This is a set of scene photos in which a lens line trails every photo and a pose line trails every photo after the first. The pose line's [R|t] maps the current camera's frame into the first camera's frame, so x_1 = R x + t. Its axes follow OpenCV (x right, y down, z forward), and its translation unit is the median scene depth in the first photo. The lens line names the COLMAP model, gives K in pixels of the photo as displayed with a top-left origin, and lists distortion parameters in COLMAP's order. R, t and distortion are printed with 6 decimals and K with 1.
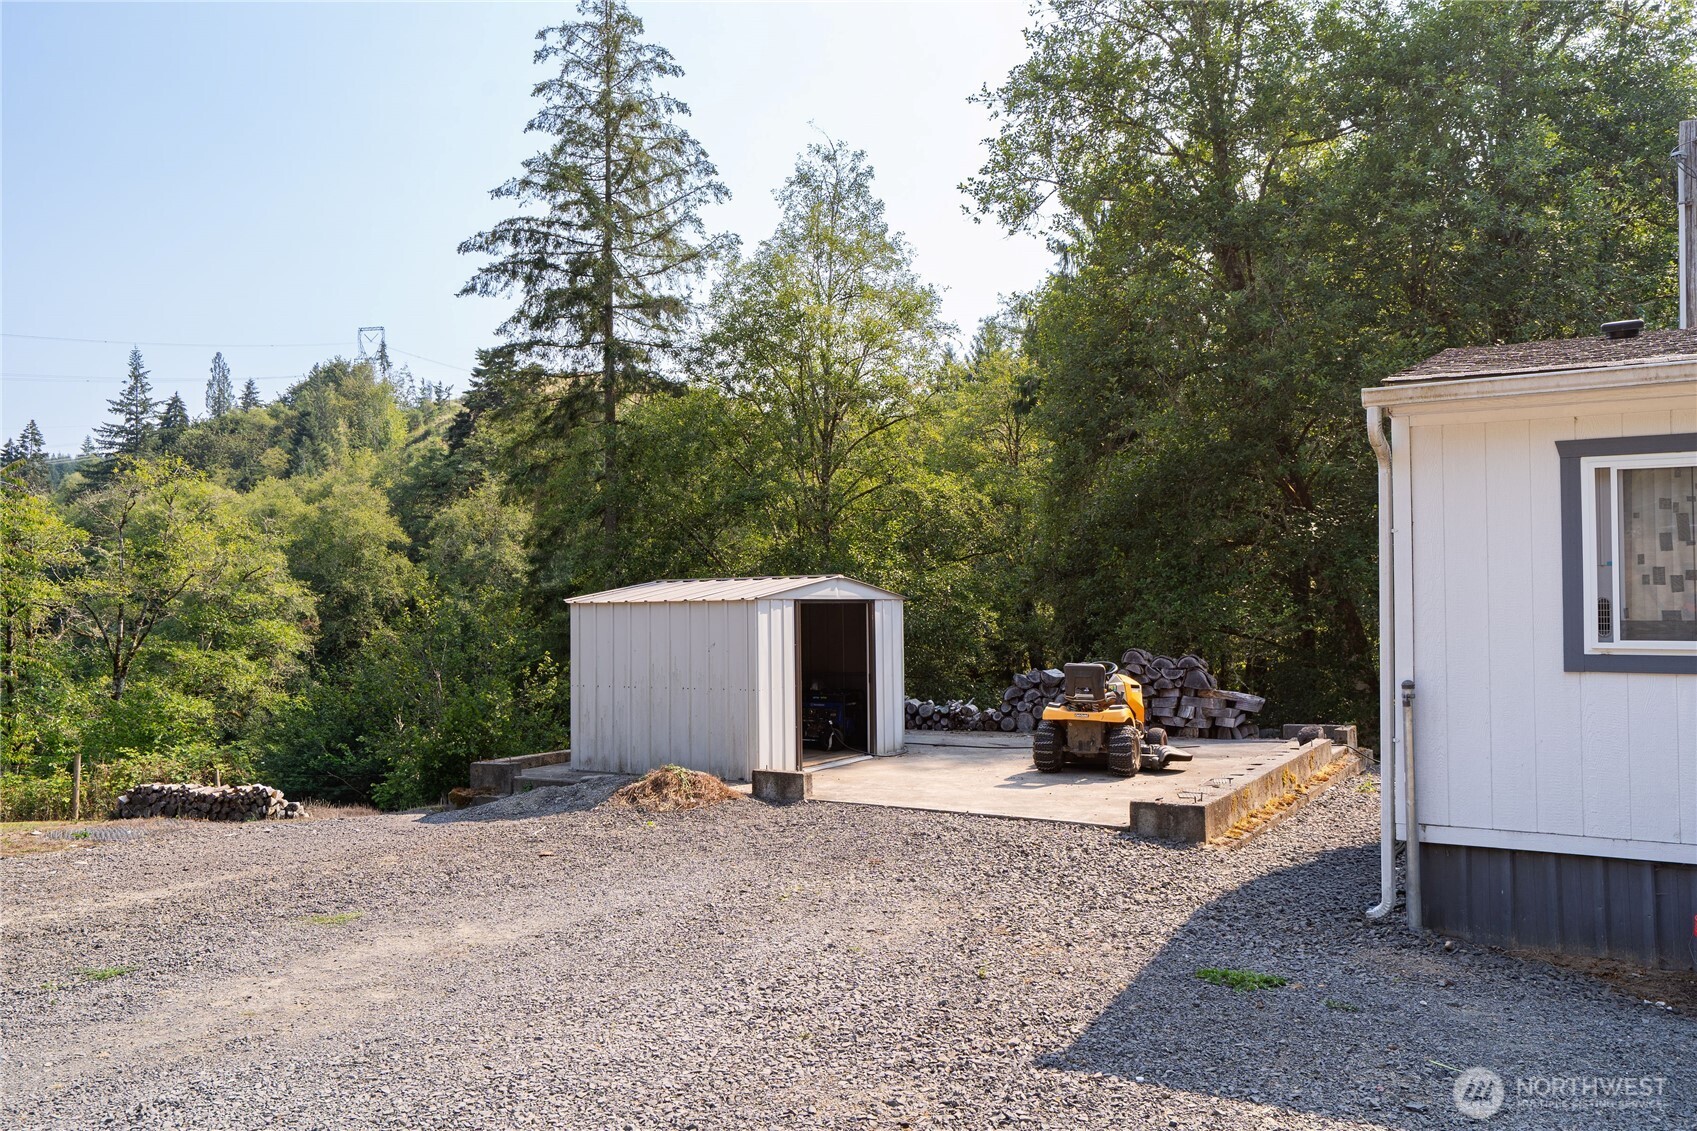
lens RADIAL K [[1304.1, 0, 848.5], [0, 1304.1, 565.5], [0, 0, 1]] dist [0.007135, 0.004098]
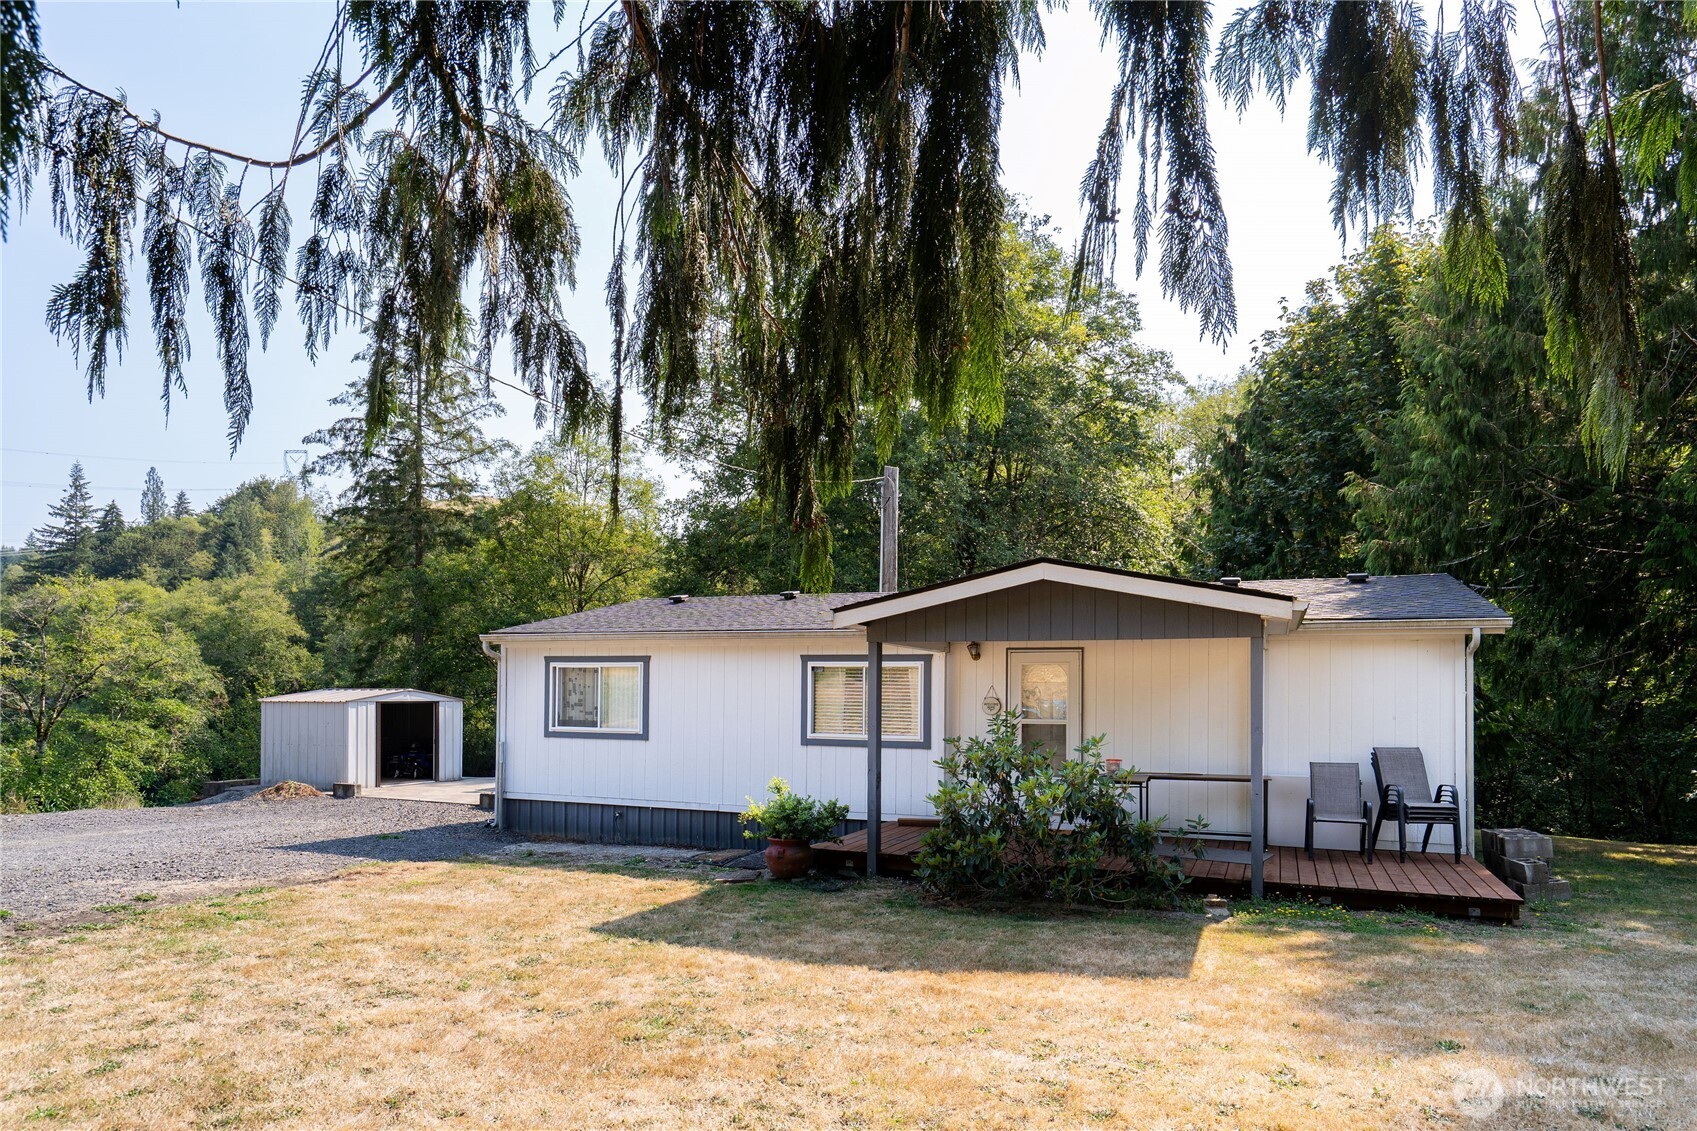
lens RADIAL K [[1011.0, 0, 850.2], [0, 1011.0, 686.5], [0, 0, 1]] dist [-0.000169, -0.001149]
pose [[0.987815, 0.017839, 0.154609, 0.080234], [-0.021600, 0.999509, 0.022684, -0.008718], [-0.154129, -0.025747, 0.987715, -0.118711]]
